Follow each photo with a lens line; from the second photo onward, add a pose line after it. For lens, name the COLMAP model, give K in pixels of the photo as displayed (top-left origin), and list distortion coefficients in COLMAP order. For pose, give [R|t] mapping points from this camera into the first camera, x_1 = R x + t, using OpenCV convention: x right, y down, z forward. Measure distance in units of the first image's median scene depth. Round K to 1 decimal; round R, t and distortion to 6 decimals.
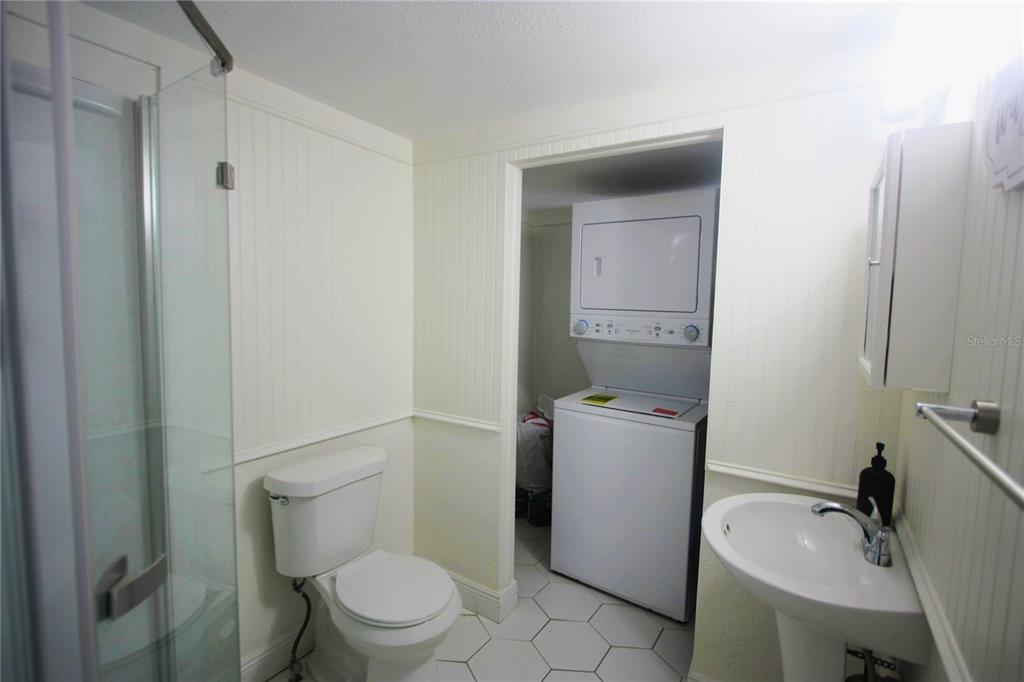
lens RADIAL K [[474.7, 0, 512.3], [0, 474.7, 337.5], [0, 0, 1]] dist [-0.019101, 0.000694]
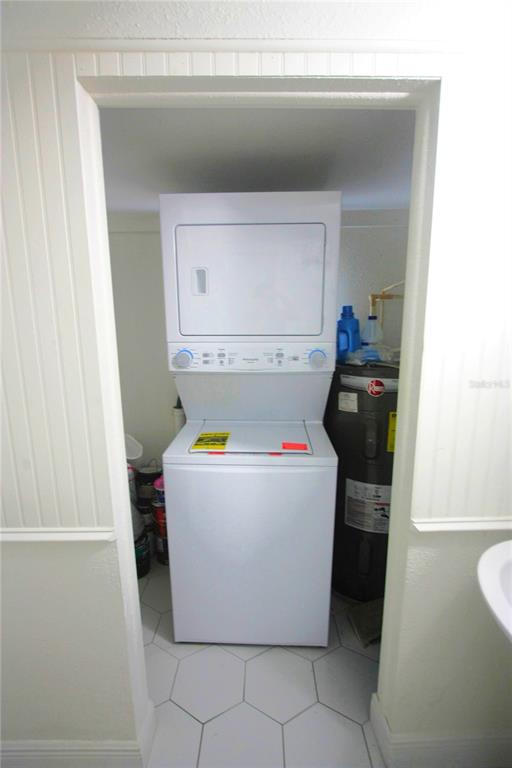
lens RADIAL K [[356.0, 0, 257.9], [0, 356.0, 384.3], [0, 0, 1]] dist [-0.019101, 0.000694]
pose [[0.842967, -0.126380, 0.522910, -0.074138], [0.068233, 0.989281, 0.129100, -0.050790], [-0.533621, -0.073147, 0.842554, 0.438870]]
